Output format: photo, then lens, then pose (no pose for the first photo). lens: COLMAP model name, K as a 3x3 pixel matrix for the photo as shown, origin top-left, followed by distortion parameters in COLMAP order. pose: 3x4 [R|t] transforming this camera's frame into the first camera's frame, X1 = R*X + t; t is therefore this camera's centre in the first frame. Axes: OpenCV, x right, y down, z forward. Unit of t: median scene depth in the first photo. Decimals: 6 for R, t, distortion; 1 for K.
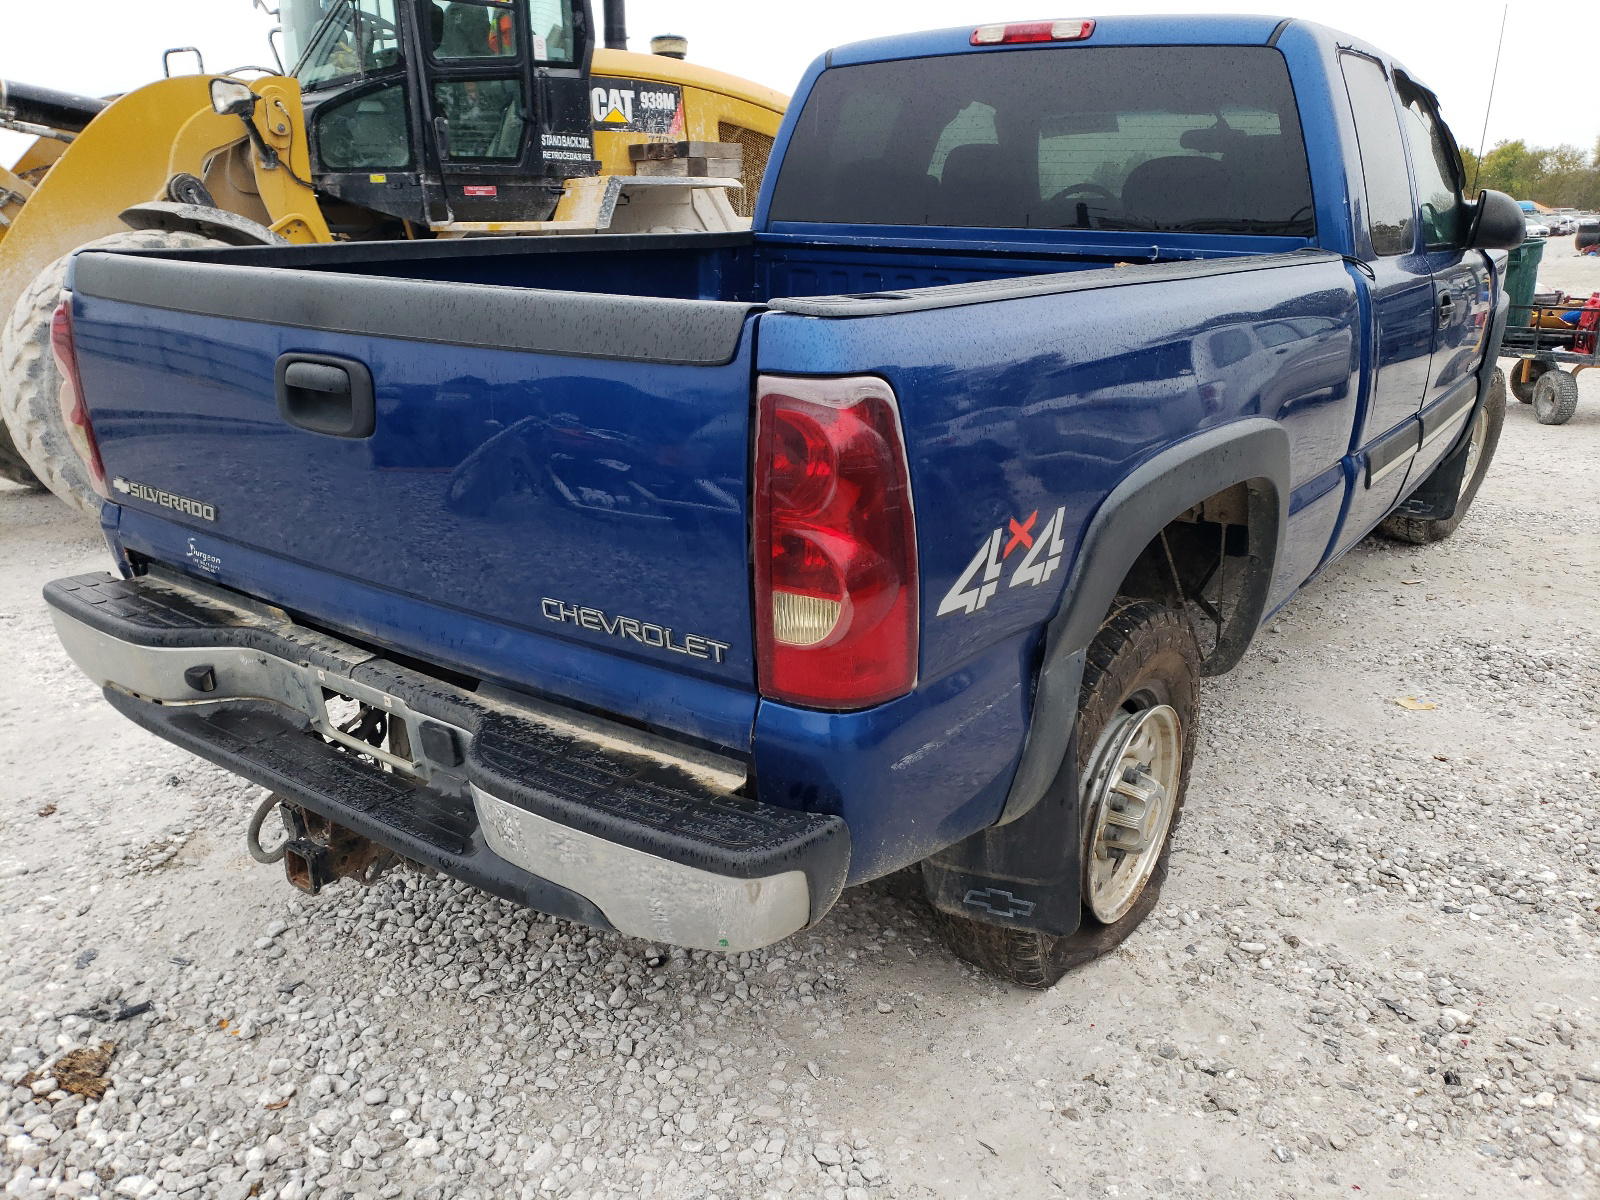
lens RADIAL K [[1232.2, 0, 798.0], [0, 1232.2, 608.5], [0, 0, 1]] dist [0.008110, -0.015609]
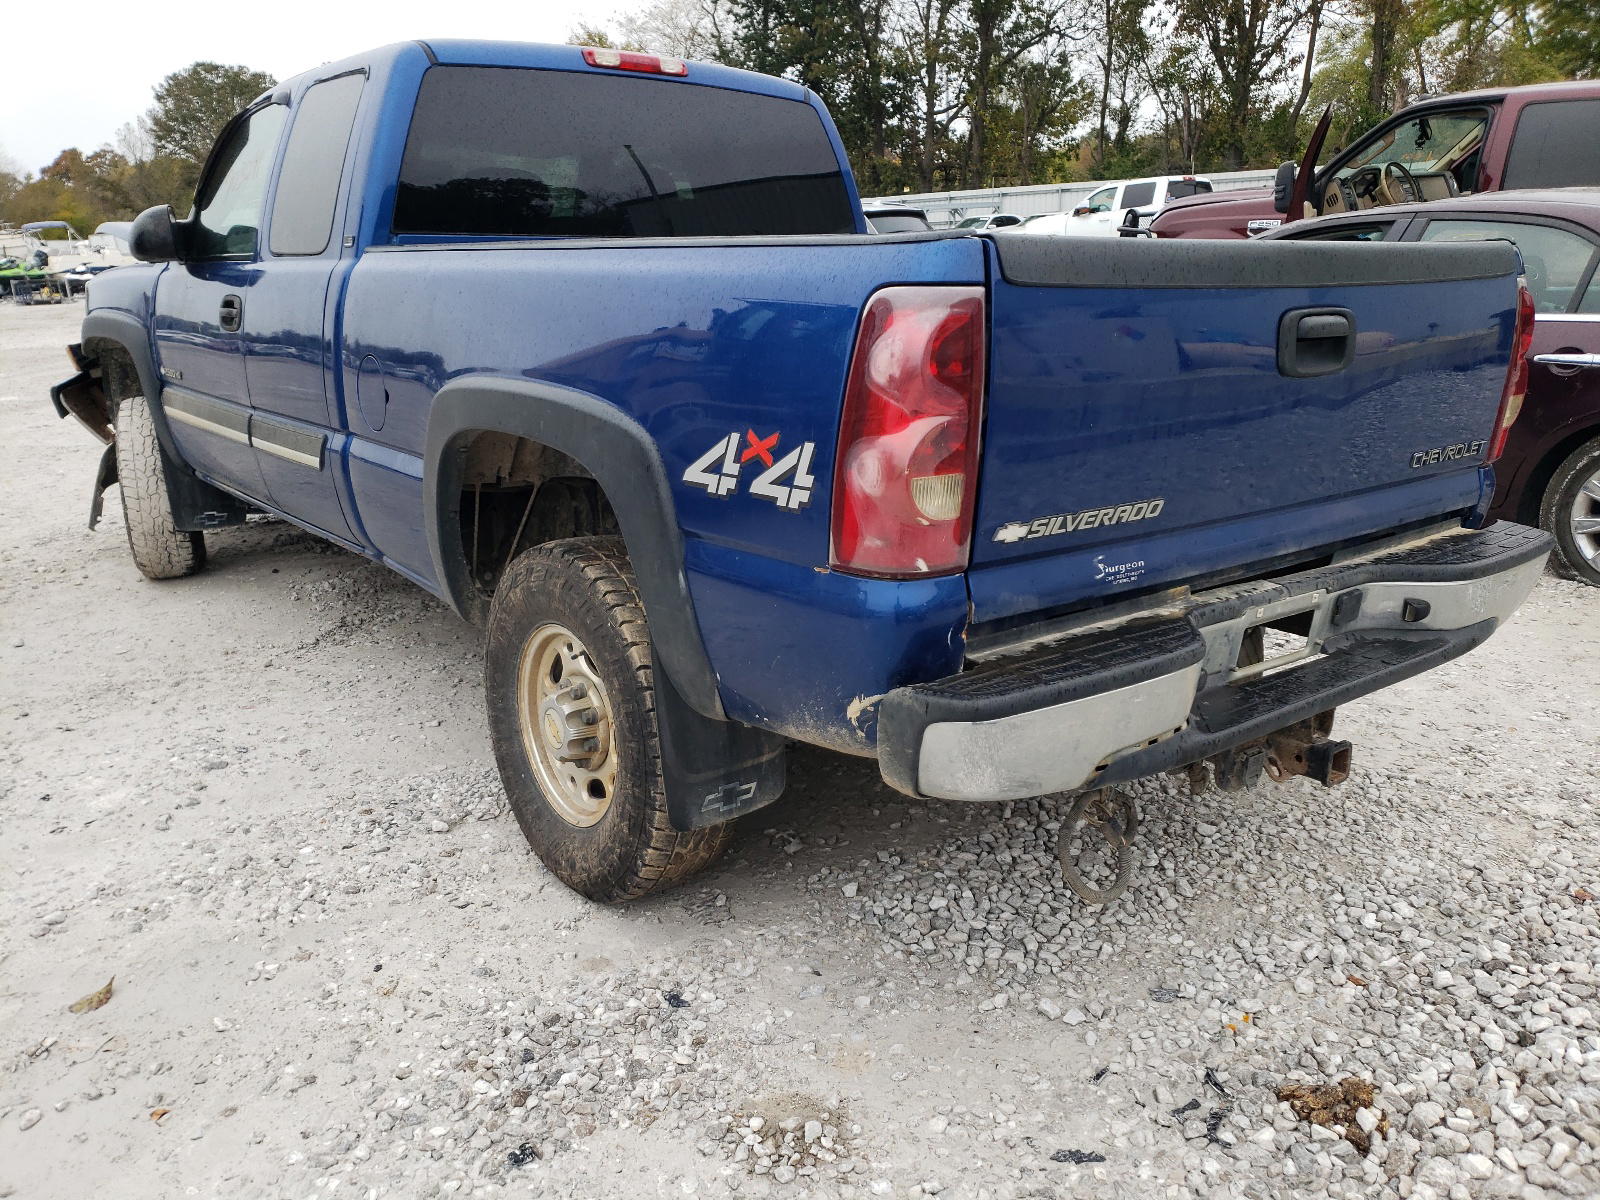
lens RADIAL K [[1232.2, 0, 794.6], [0, 1232.2, 594.1], [0, 0, 1]] dist [0.008110, -0.015609]
pose [[0.298768, -0.260968, 0.917951, -1.397037], [0.309902, 0.936286, 0.165316, -0.249163], [-0.902607, 0.235083, 0.360607, 0.909358]]
